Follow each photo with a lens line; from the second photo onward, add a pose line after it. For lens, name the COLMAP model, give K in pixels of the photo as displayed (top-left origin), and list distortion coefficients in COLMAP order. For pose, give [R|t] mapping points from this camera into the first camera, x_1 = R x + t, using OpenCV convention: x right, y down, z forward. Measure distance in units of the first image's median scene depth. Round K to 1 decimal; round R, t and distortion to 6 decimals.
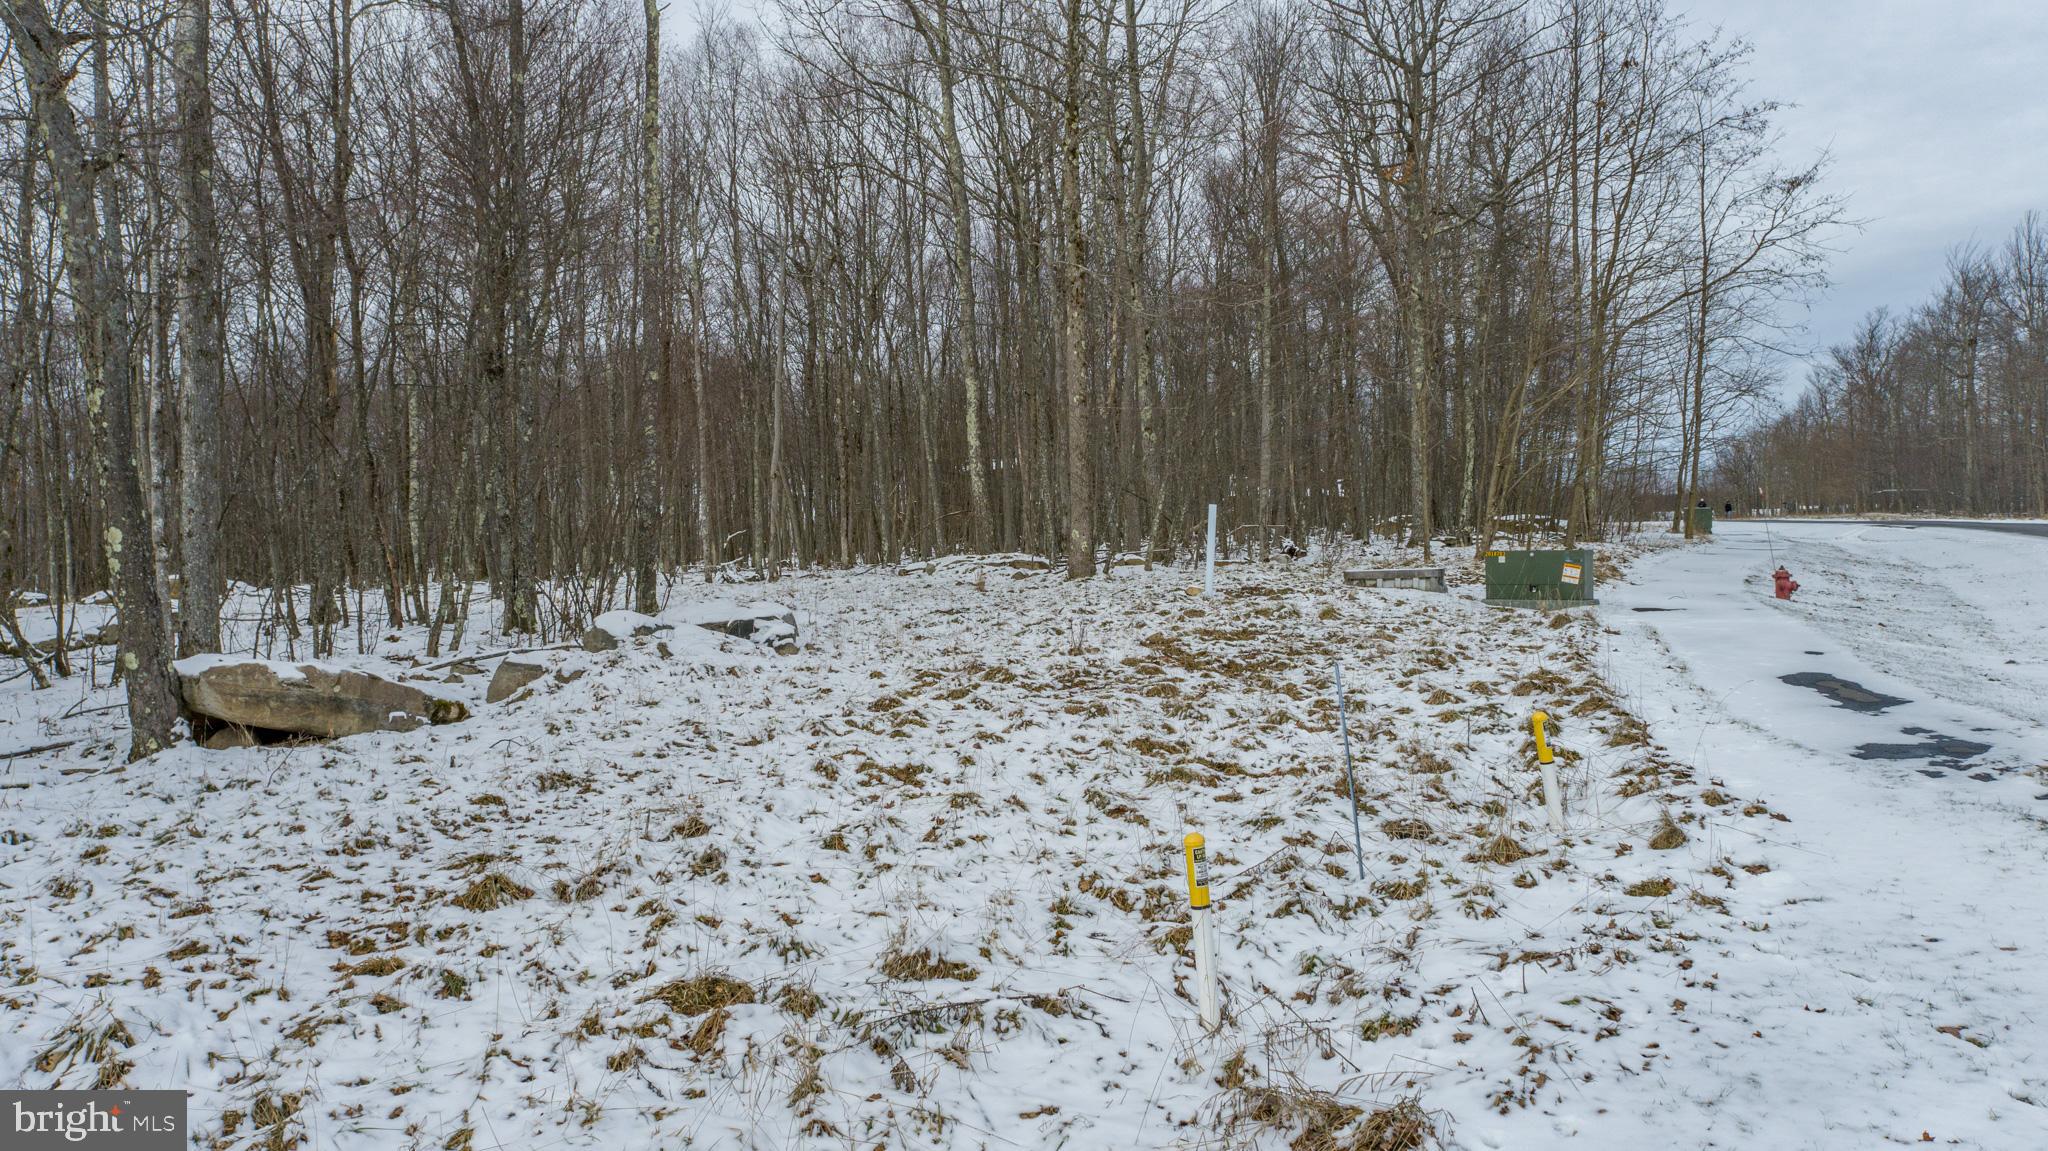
lens RADIAL K [[1385.1, 0, 1021.8], [0, 1385.1, 569.3], [0, 0, 1]] dist [-0.016529, 0.009476]
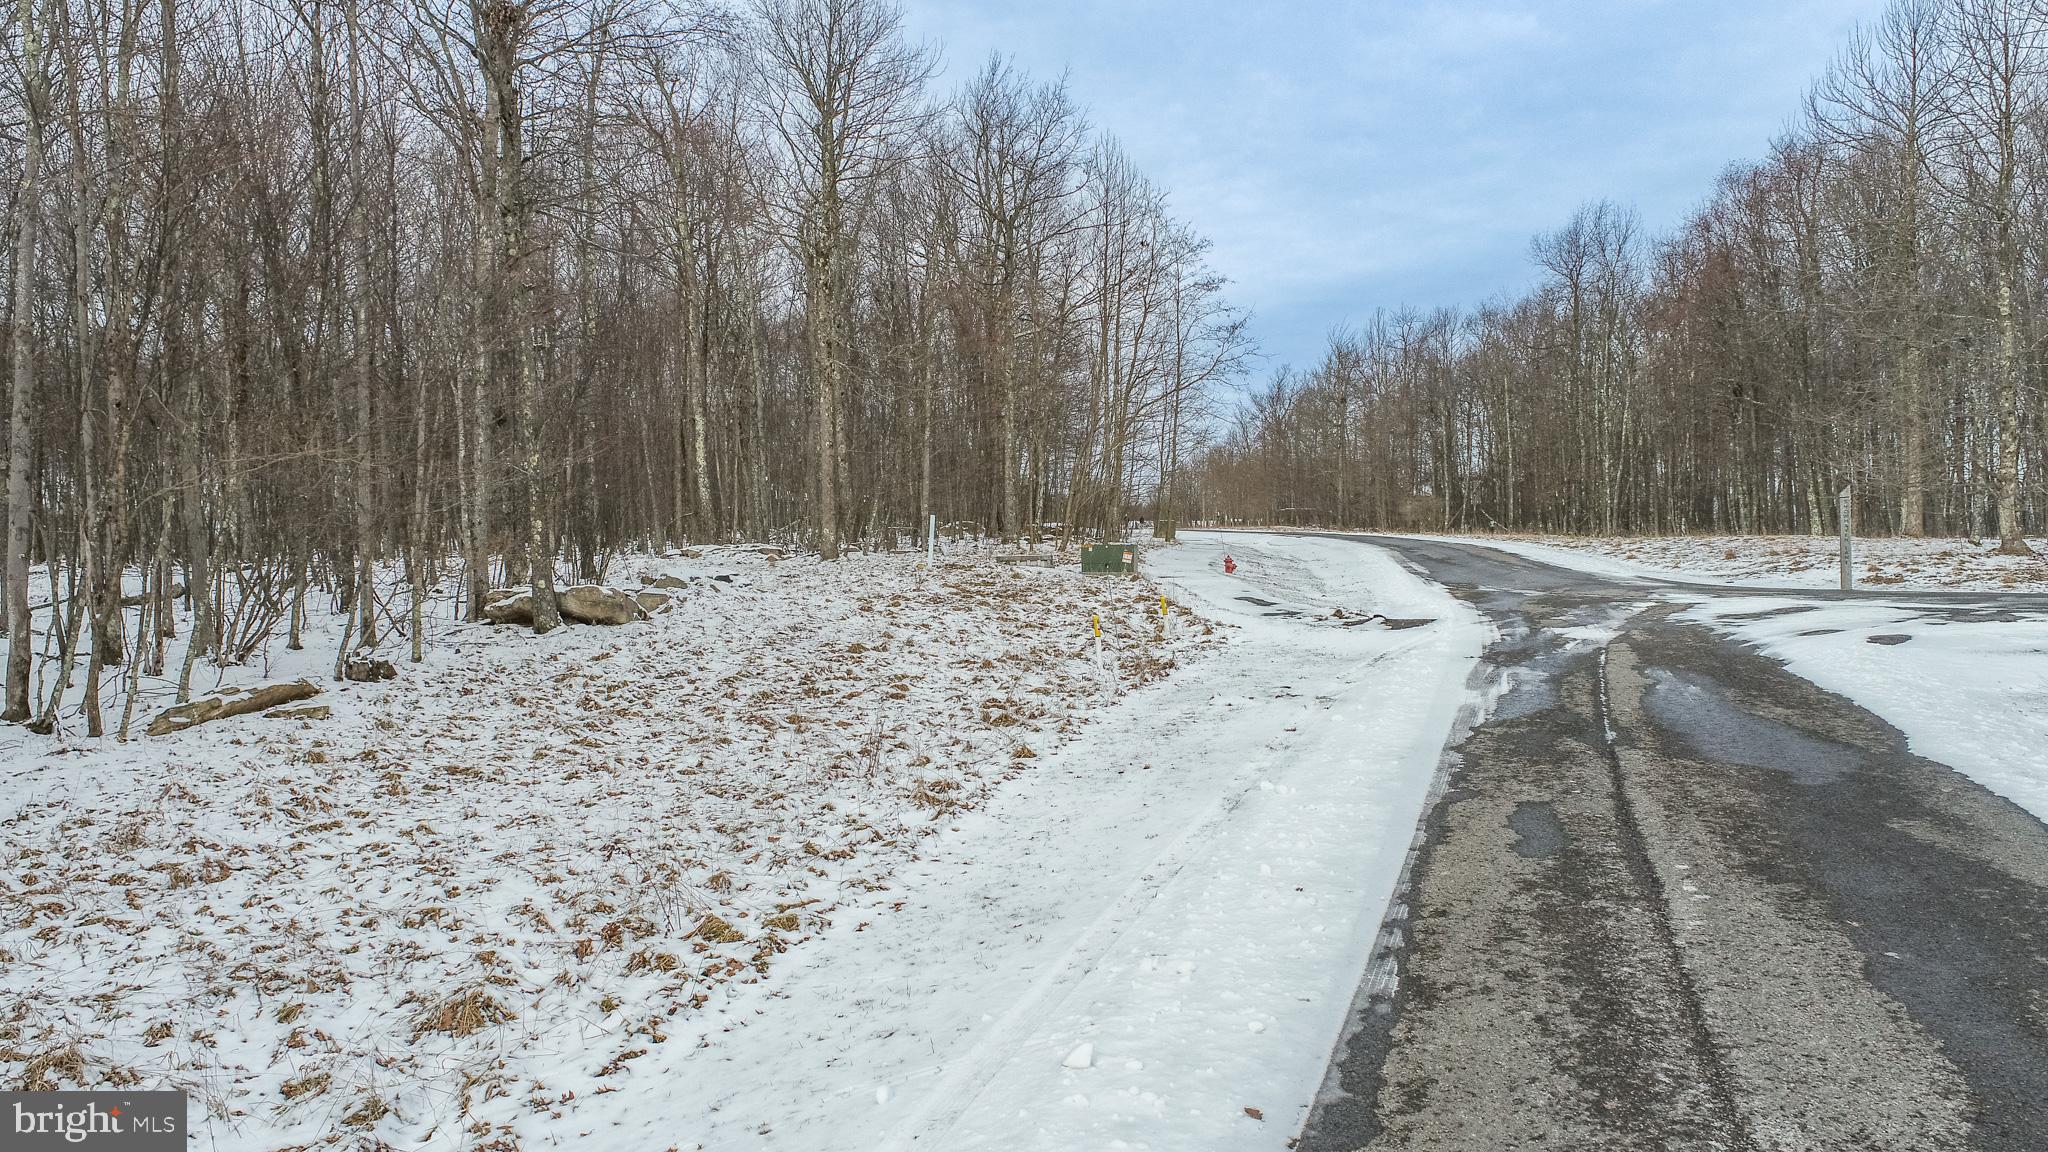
lens RADIAL K [[1385.1, 0, 1021.8], [0, 1385.1, 569.8], [0, 0, 1]] dist [-0.016529, 0.009476]
pose [[0.932951, 0.006538, 0.359944, -0.185734], [-0.006218, 0.999979, -0.002047, 0.011421], [-0.359949, -0.000328, 0.932972, -0.312310]]
